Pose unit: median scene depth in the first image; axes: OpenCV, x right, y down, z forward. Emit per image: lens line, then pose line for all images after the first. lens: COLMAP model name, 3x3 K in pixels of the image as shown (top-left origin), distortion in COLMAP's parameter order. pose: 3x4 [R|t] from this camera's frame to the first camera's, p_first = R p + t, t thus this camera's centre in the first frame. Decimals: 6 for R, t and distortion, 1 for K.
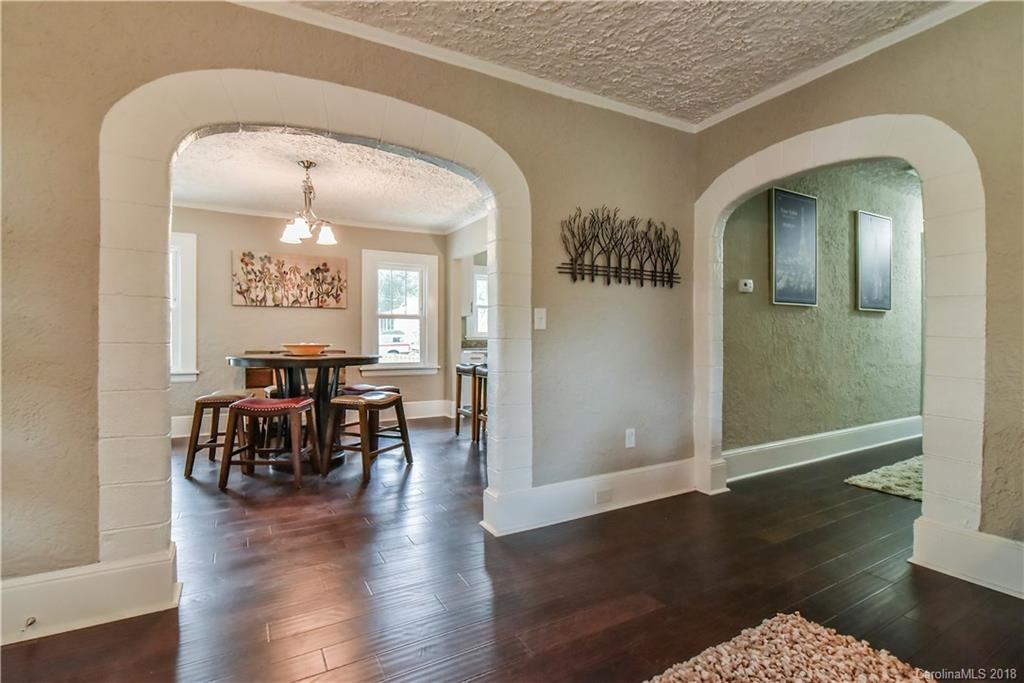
lens RADIAL K [[479.4, 0, 510.1], [0, 479.4, 344.4], [0, 0, 1]] dist [-0.013213, -0.000045]
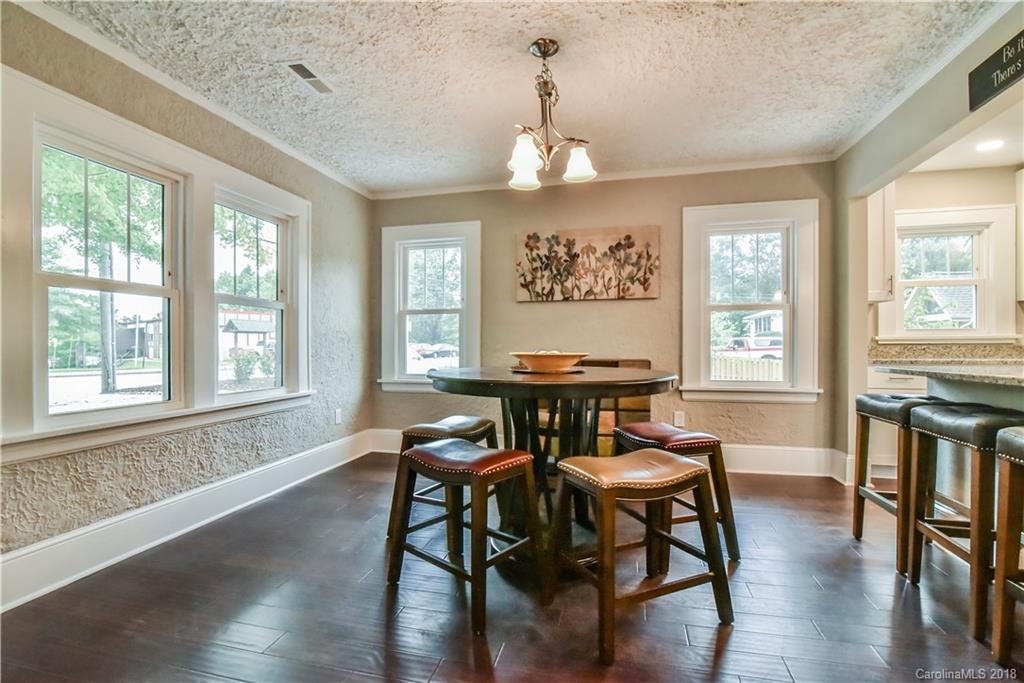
lens RADIAL K [[475.4, 0, 508.8], [0, 475.4, 346.4], [0, 0, 1]] dist [-0.016089, -0.000453]
pose [[0.731894, -0.000342, -0.681418, -0.041629], [-0.002517, 0.999992, -0.003205, -0.004075], [0.681414, 0.004061, 0.731887, 0.385698]]
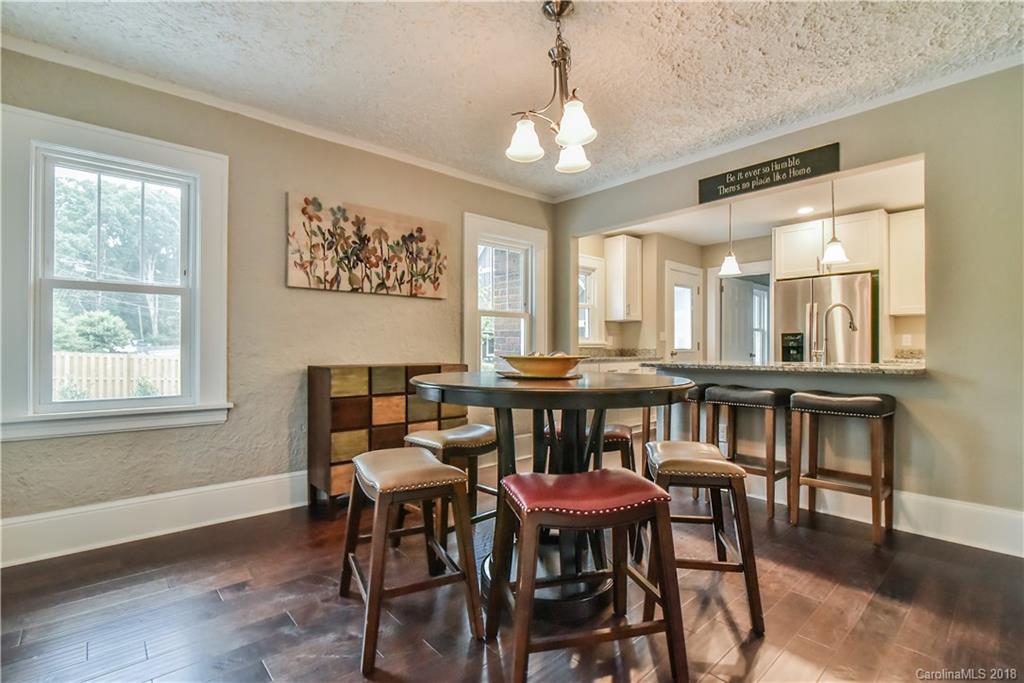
lens RADIAL K [[475.4, 0, 508.8], [0, 475.4, 346.4], [0, 0, 1]] dist [-0.016089, -0.000453]
pose [[0.976327, 0.003535, 0.216273, -0.424700], [-0.001835, 0.999966, -0.008060, -0.005874], [-0.216294, 0.007472, 0.976300, 0.367804]]
